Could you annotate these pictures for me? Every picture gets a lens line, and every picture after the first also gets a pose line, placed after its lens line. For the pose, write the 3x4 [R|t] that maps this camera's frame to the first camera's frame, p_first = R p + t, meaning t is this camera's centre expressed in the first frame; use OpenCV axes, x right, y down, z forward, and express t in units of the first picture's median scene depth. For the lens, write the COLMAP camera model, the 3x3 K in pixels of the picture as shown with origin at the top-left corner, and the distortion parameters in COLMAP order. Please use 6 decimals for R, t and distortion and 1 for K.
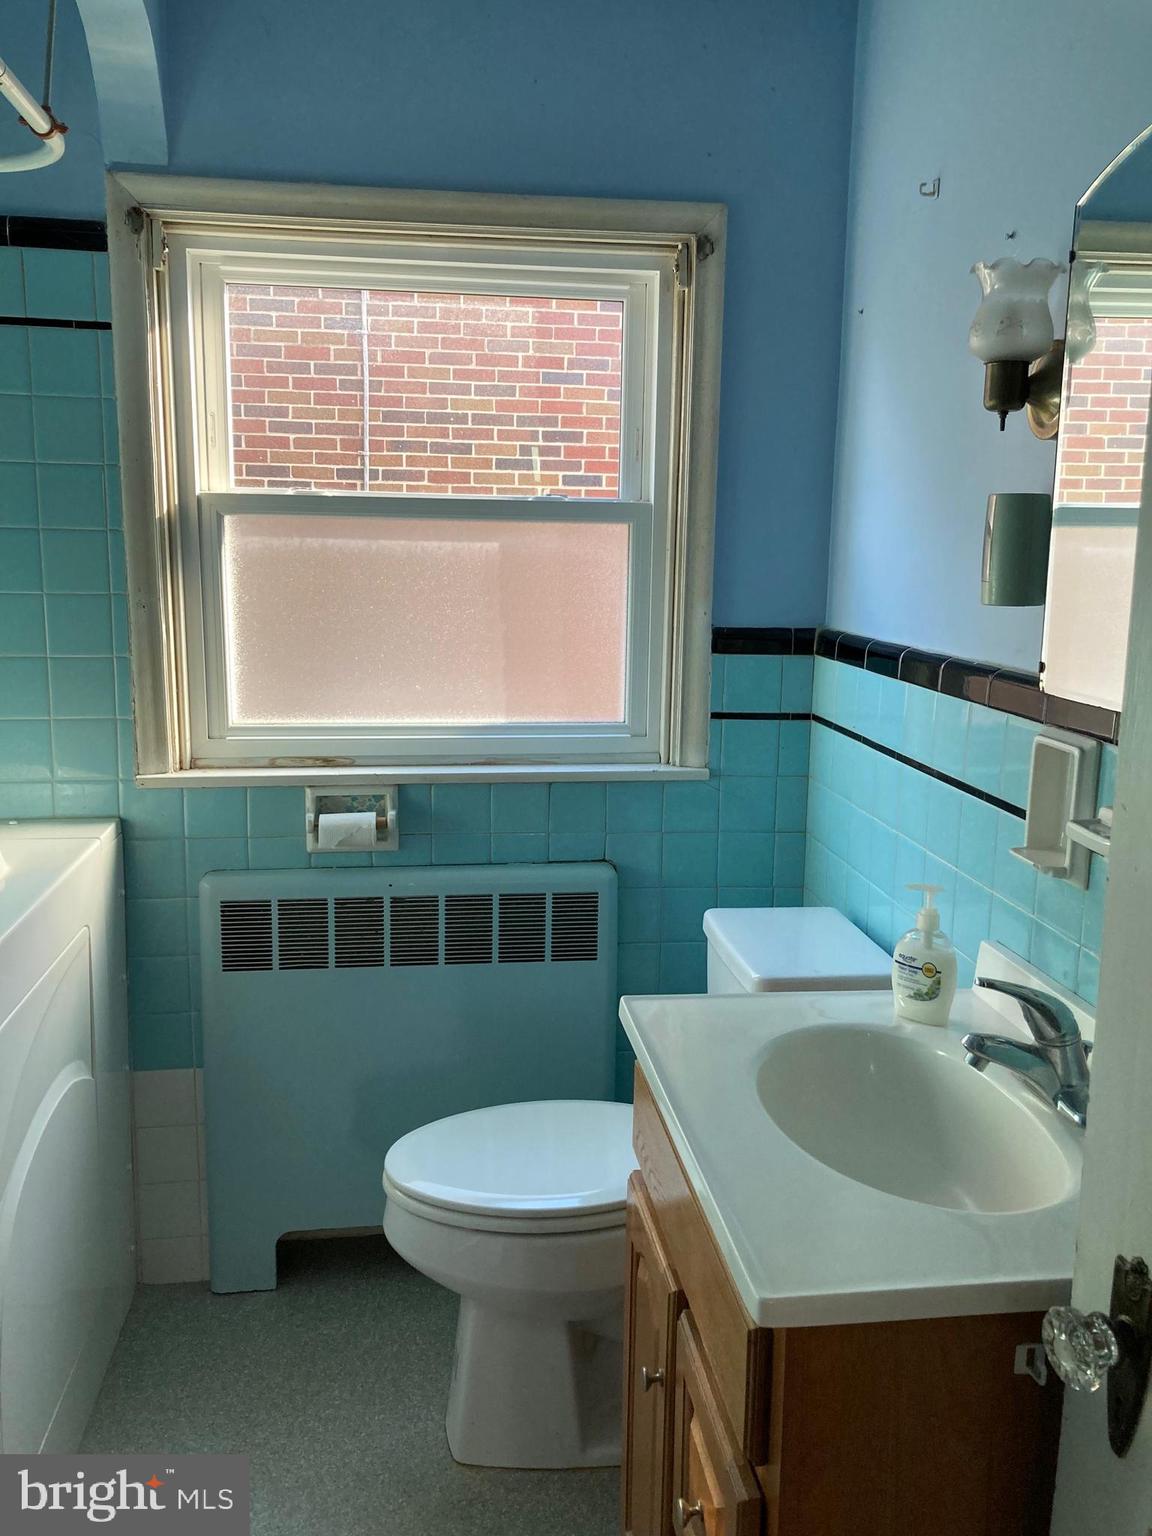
lens RADIAL K [[1242.2, 0, 576.0], [0, 1242.2, 768.0], [0, 0, 1]] dist [0.043300, -0.063830]
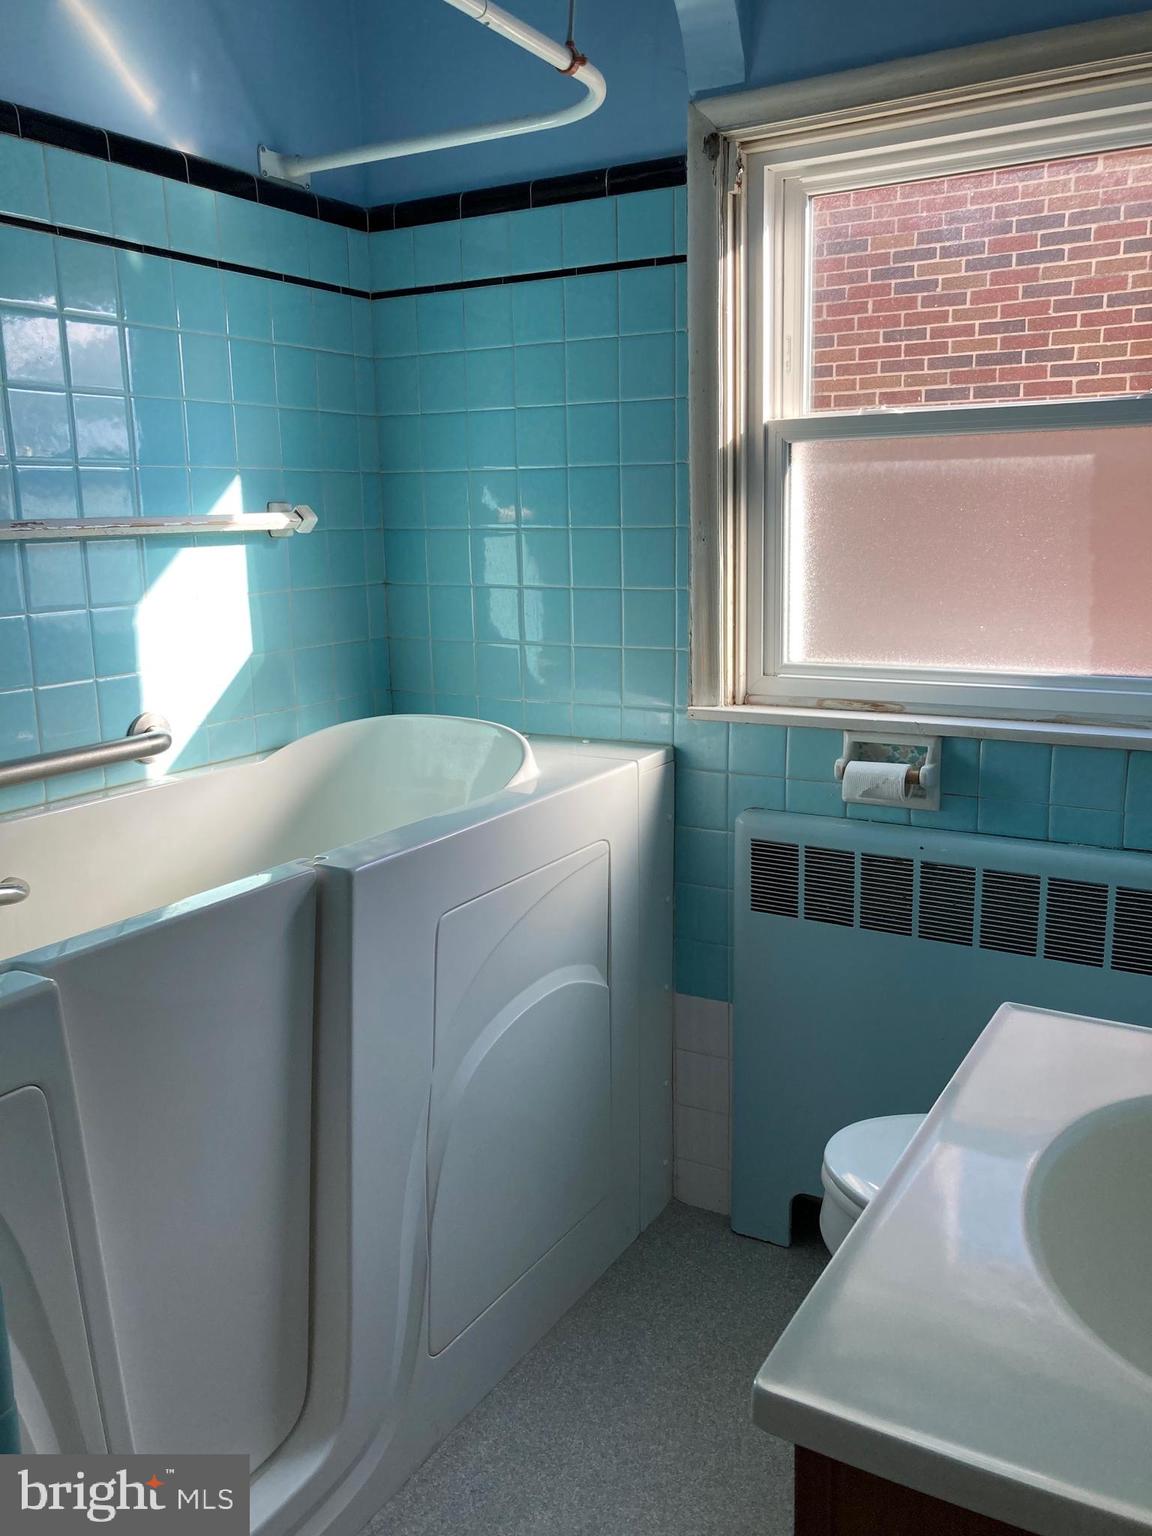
lens RADIAL K [[1242.2, 0, 576.0], [0, 1242.2, 768.0], [0, 0, 1]] dist [0.043300, -0.063830]
pose [[0.783693, 0.095813, -0.613714, 0.201219], [-0.084460, 0.995293, 0.047531, 0.015647], [0.615379, 0.014584, 0.788096, 0.139854]]
